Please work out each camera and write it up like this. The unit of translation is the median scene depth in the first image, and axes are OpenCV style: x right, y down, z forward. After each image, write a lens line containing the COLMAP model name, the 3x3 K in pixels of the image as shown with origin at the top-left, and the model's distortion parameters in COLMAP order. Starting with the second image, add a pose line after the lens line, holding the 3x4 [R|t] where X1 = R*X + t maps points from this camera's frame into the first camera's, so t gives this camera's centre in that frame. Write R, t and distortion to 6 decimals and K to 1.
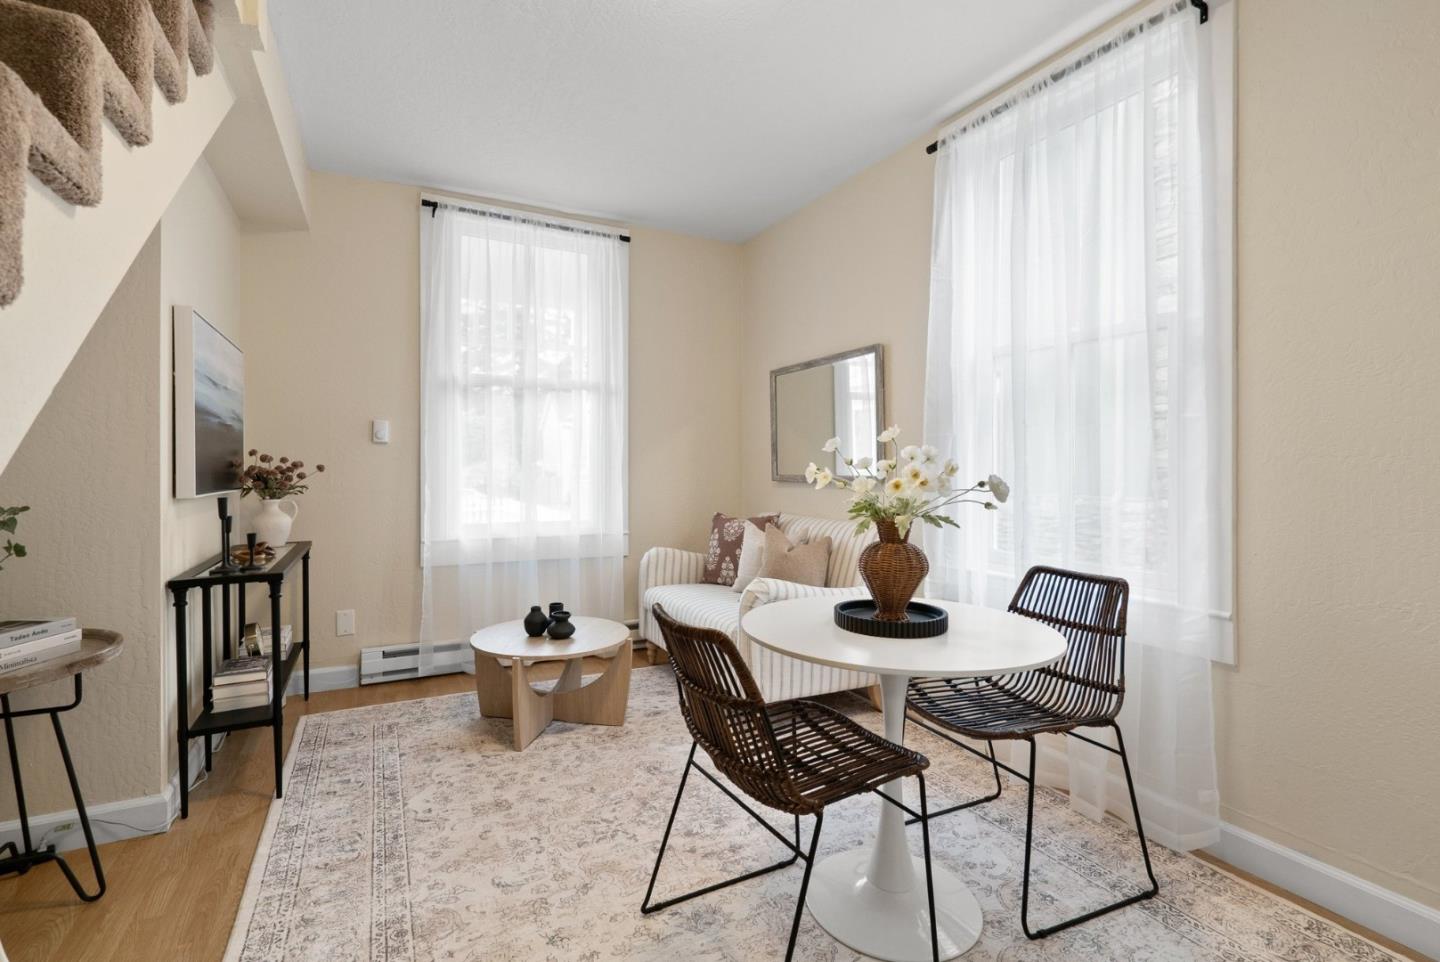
lens RADIAL K [[651.2, 0, 715.2], [0, 651.2, 491.9], [0, 0, 1]] dist [-0.001267, 0.000038]
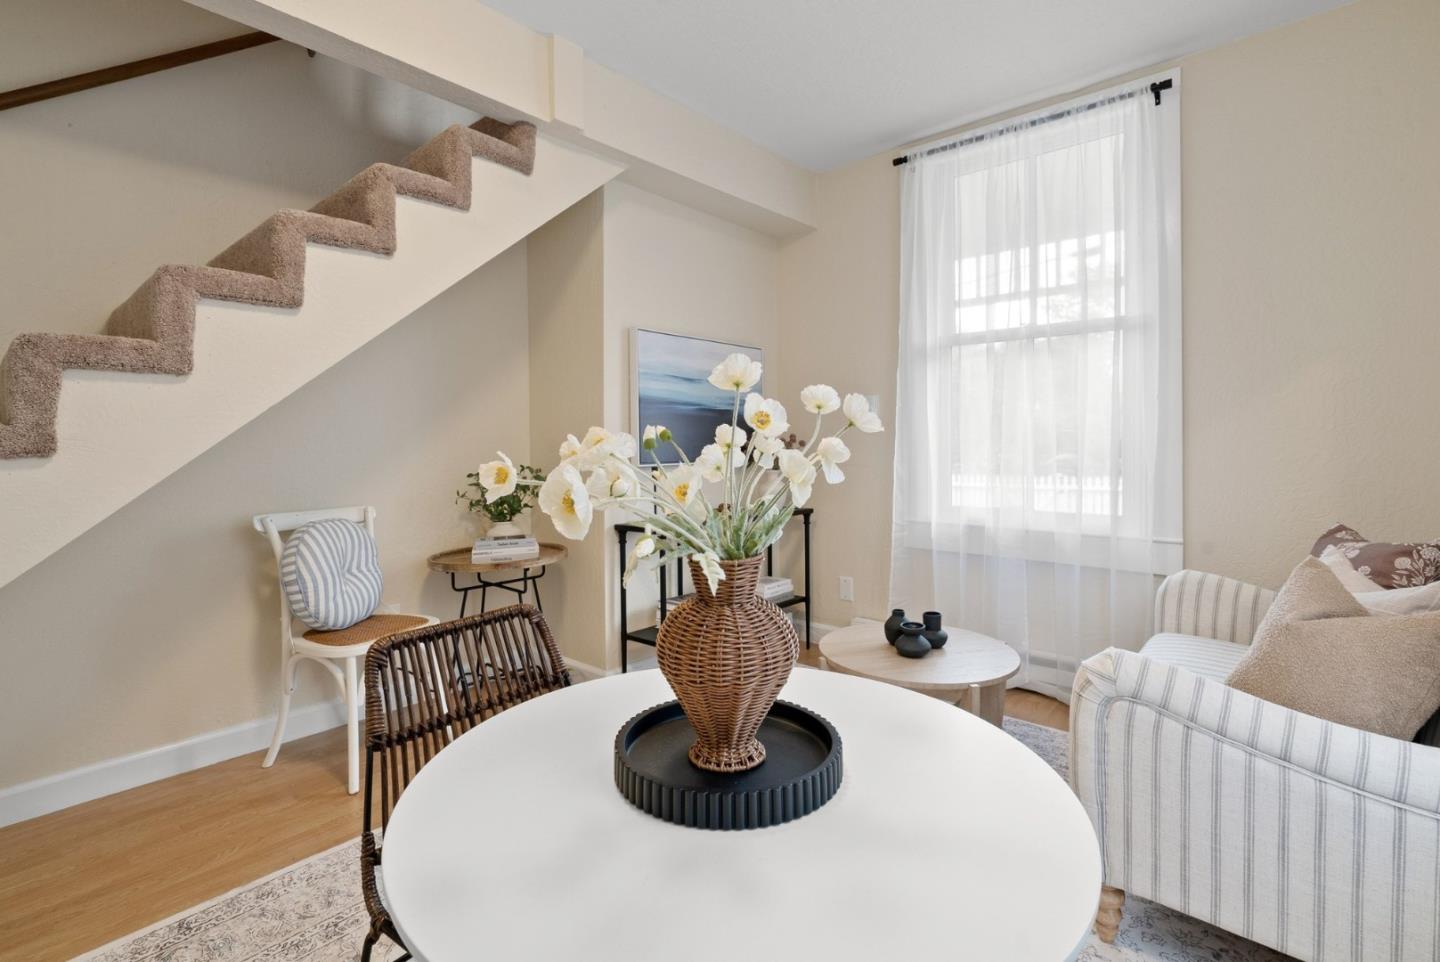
lens RADIAL K [[669.6, 0, 716.7], [0, 669.6, 455.9], [0, 0, 1]] dist [-0.003995, -0.000120]
pose [[0.376169, 0.014163, -0.926443, 0.350373], [-0.022878, 0.999720, 0.005995, -0.016220], [0.926269, 0.018940, 0.376388, 0.385035]]
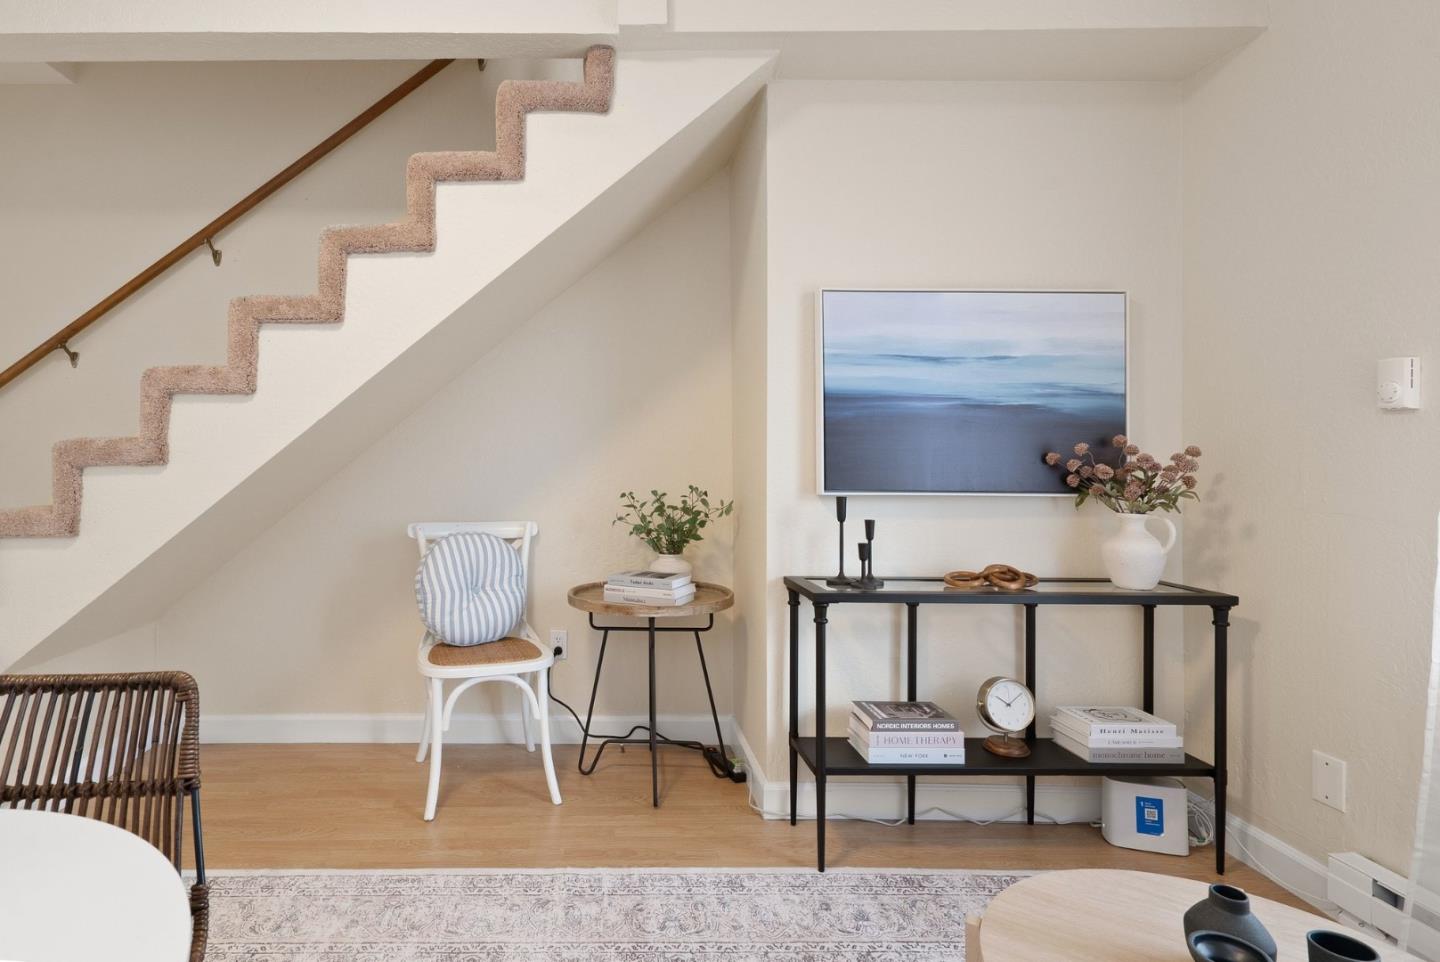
lens RADIAL K [[736.1, 0, 586.1], [0, 736.1, 471.3], [0, 0, 1]] dist [-0.002698, 0.000013]
pose [[-0.447008, 0.019615, -0.894315, 0.172725], [-0.034995, 0.998611, 0.039394, -0.033817], [0.893845, 0.048906, -0.445701, 0.721759]]
